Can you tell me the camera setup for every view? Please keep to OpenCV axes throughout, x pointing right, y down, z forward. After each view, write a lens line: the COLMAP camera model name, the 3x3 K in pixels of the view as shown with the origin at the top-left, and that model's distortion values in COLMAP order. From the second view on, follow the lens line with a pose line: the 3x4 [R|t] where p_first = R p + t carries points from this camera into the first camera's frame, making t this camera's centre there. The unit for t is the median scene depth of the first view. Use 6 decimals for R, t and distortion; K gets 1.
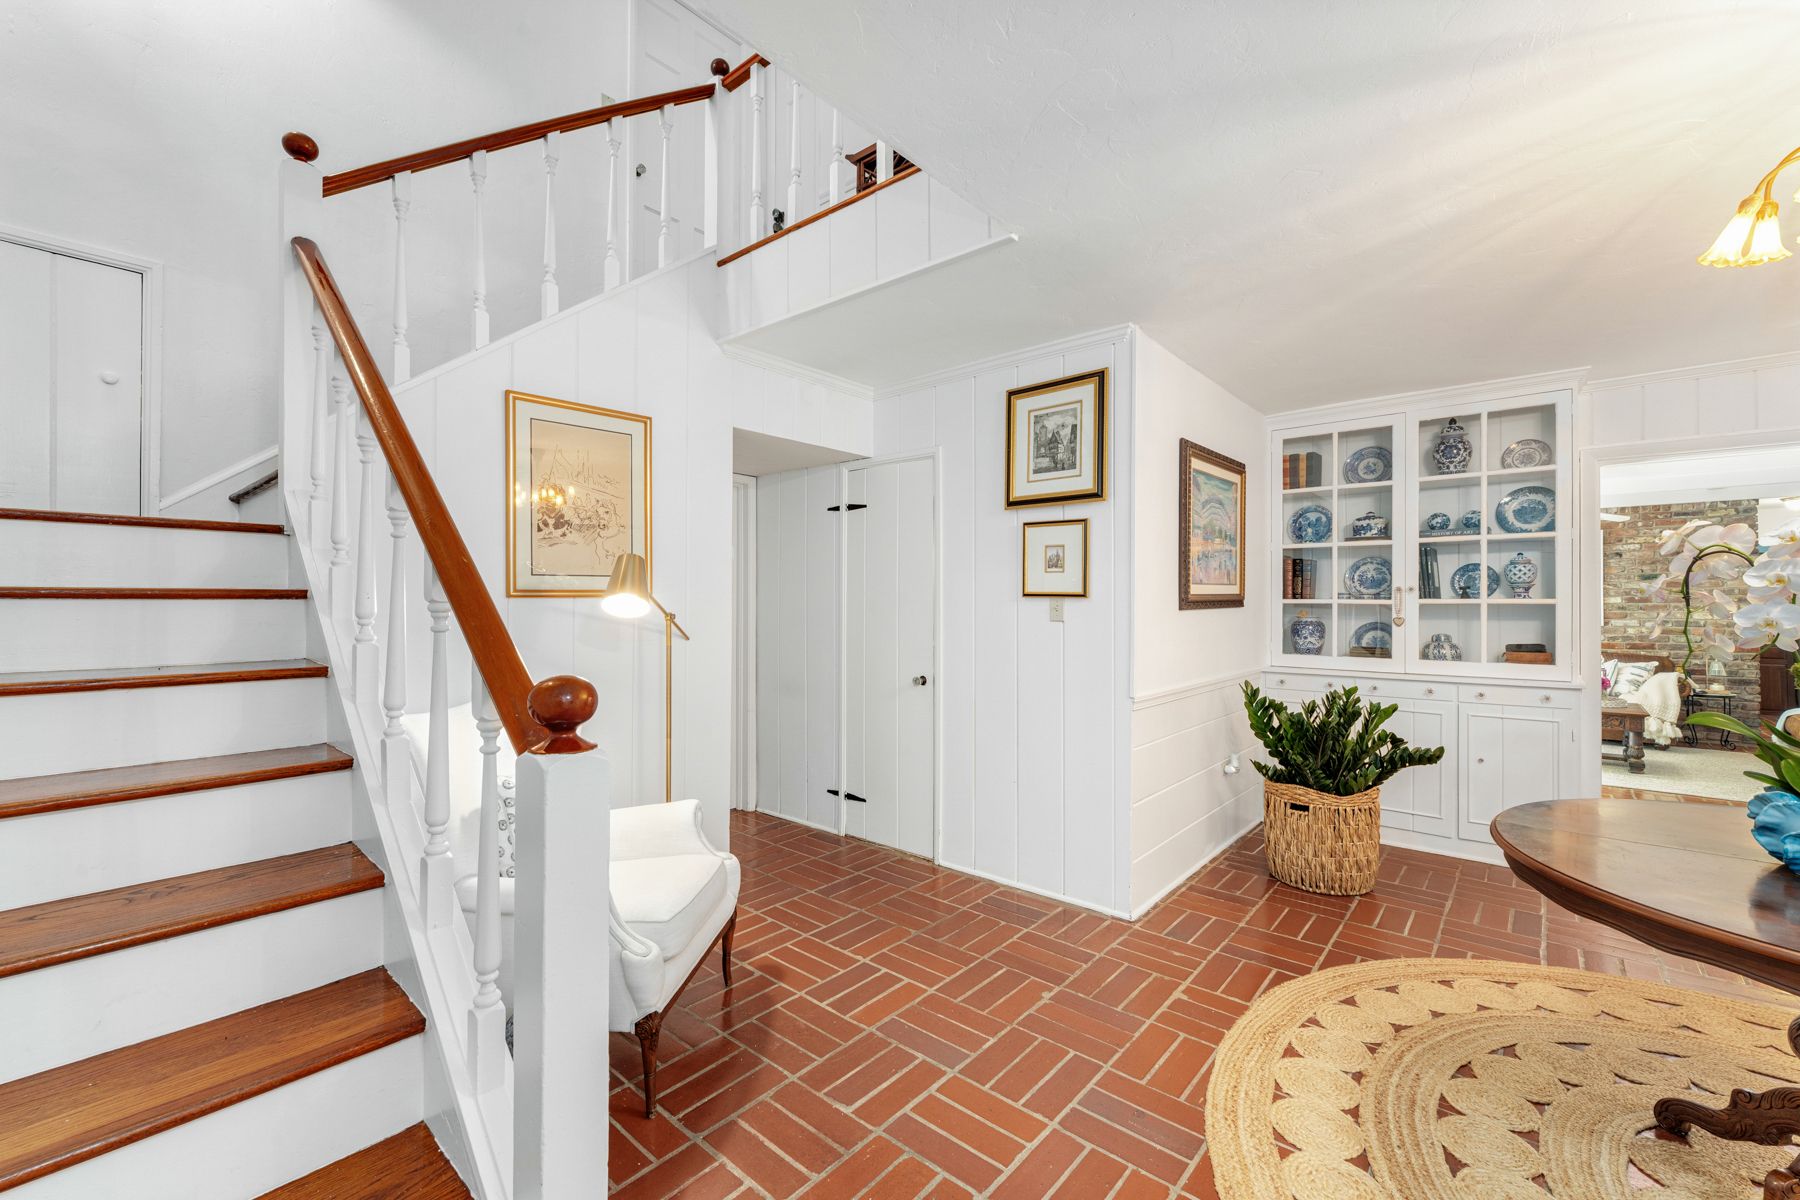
lens RADIAL K [[744.1, 0, 888.9], [0, 744.1, 599.6], [0, 0, 1]] dist [0.003030, 0.000976]
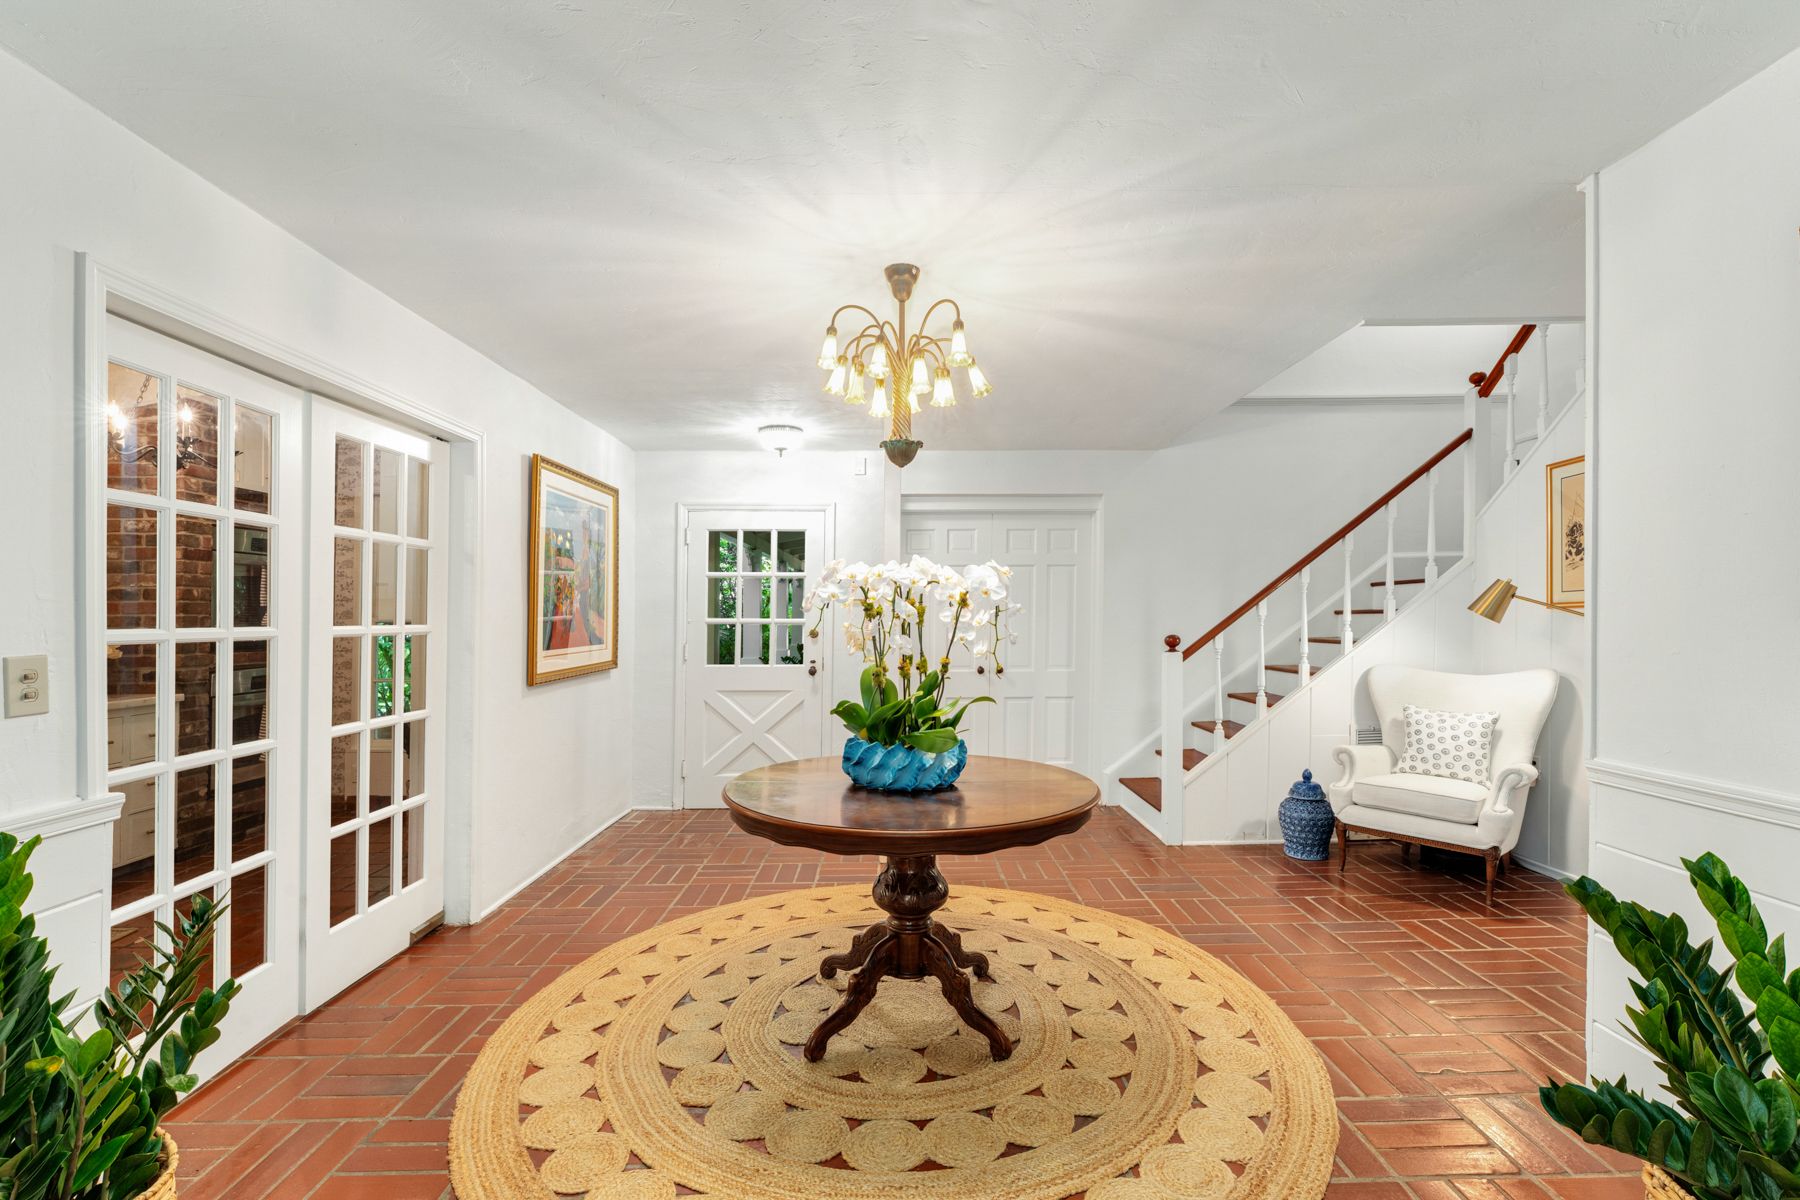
lens RADIAL K [[744.1, 0, 910.2], [0, 744.1, 600.7], [0, 0, 1]] dist [0.003030, 0.000976]
pose [[-0.742508, -0.008335, -0.669786, 1.505378], [0.001761, 0.999895, -0.014395, 0.000994], [0.669835, -0.011868, -0.742415, 1.379819]]
